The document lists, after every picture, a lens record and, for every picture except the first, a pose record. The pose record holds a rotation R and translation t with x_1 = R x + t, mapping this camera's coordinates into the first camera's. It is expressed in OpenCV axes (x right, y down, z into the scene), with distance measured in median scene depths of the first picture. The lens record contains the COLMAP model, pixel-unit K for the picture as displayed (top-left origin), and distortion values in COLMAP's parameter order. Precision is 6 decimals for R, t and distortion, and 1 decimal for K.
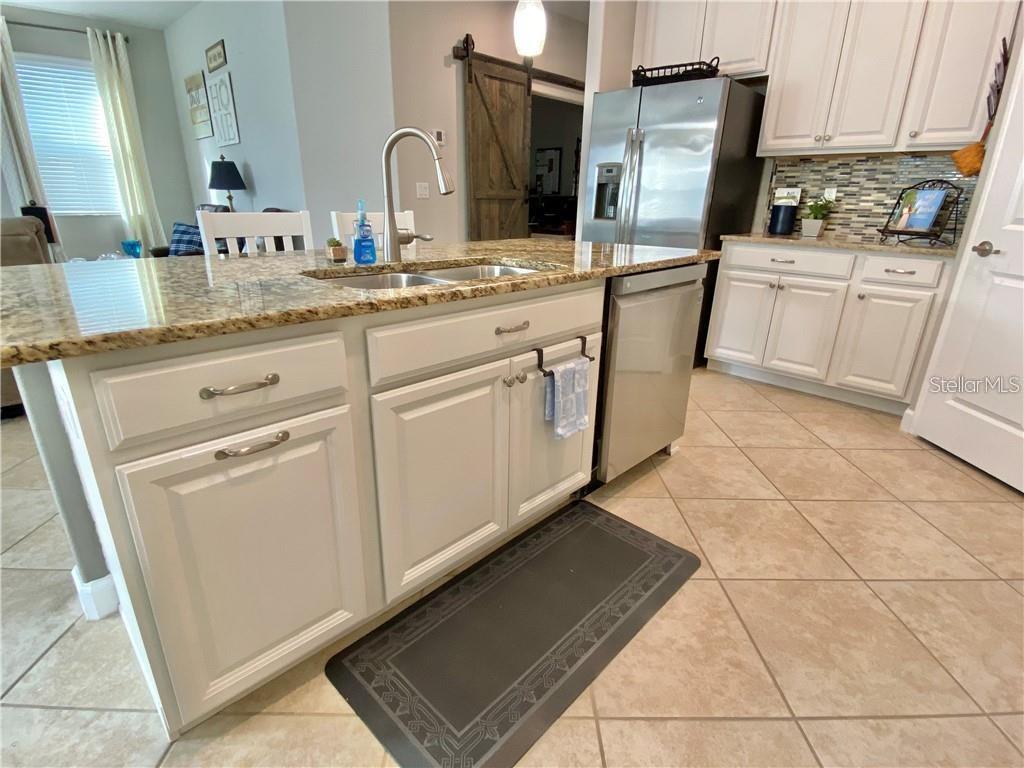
lens RADIAL K [[514.9, 0, 508.6], [0, 514.9, 392.5], [0, 0, 1]] dist [0.021417, -0.021599]
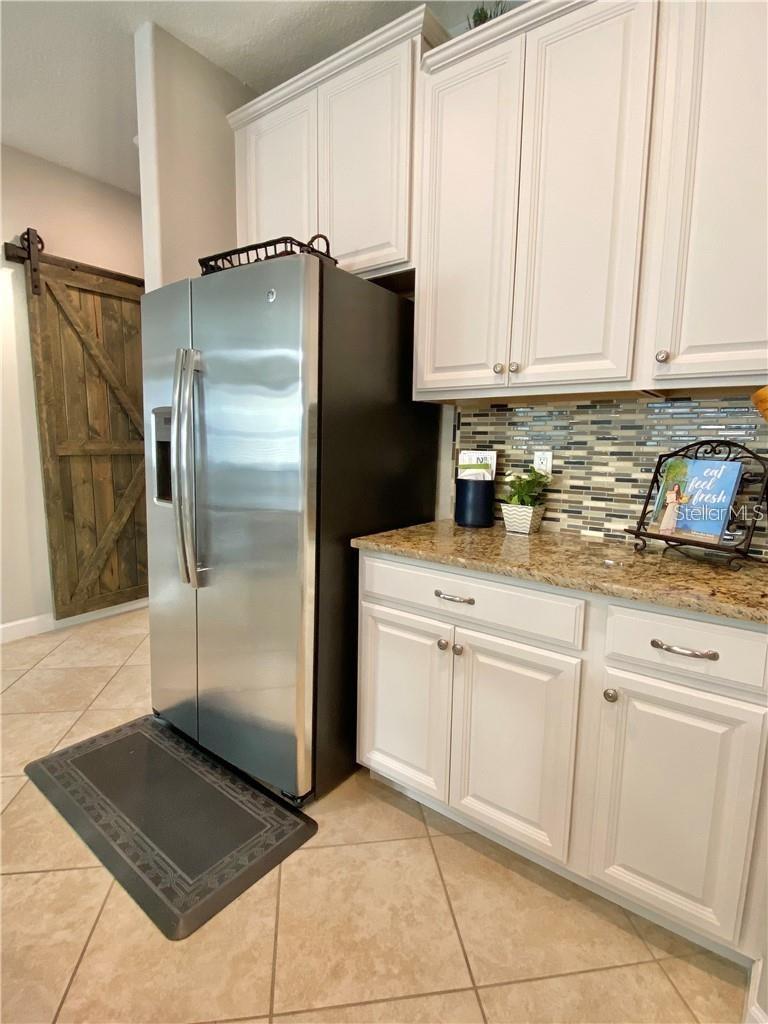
lens RADIAL K [[514.9, 0, 382.7], [0, 514.9, 515.5], [0, 0, 1]] dist [0.021417, -0.021599]
pose [[0.990912, -0.020543, 0.132937, 0.369915], [0.048032, 0.977156, -0.207025, -0.215629], [-0.125648, 0.211529, 0.969262, 0.482338]]
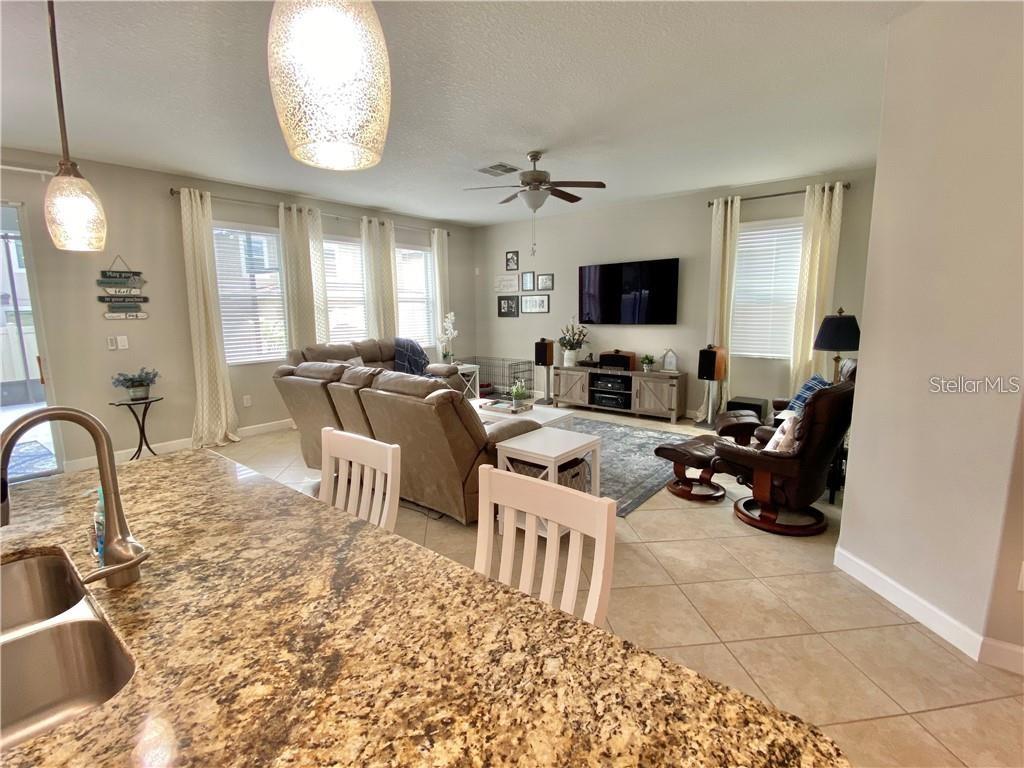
lens RADIAL K [[492.1, 0, 507.7], [0, 492.1, 388.6], [0, 0, 1]] dist [-0.001558, -0.009753]
pose [[0.107736, 0.147432, -0.983187, 0.199888], [-0.337780, 0.935542, 0.103274, -0.371653], [0.935039, 0.320975, 0.150592, 0.673750]]
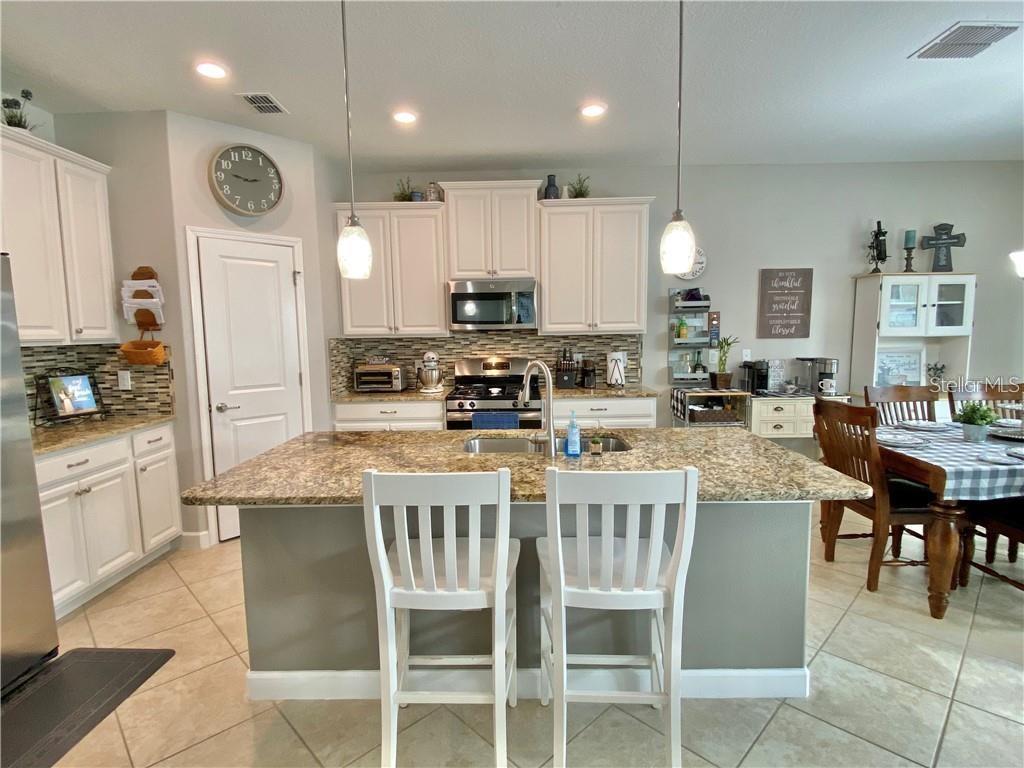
lens RADIAL K [[514.9, 0, 511.1], [0, 514.9, 385.5], [0, 0, 1]] dist [0.021417, -0.021599]
pose [[-0.703597, -0.081269, 0.705936, -0.538318], [0.249966, 0.901639, 0.352936, -0.460100], [-0.665183, 0.424785, -0.614077, 0.923092]]
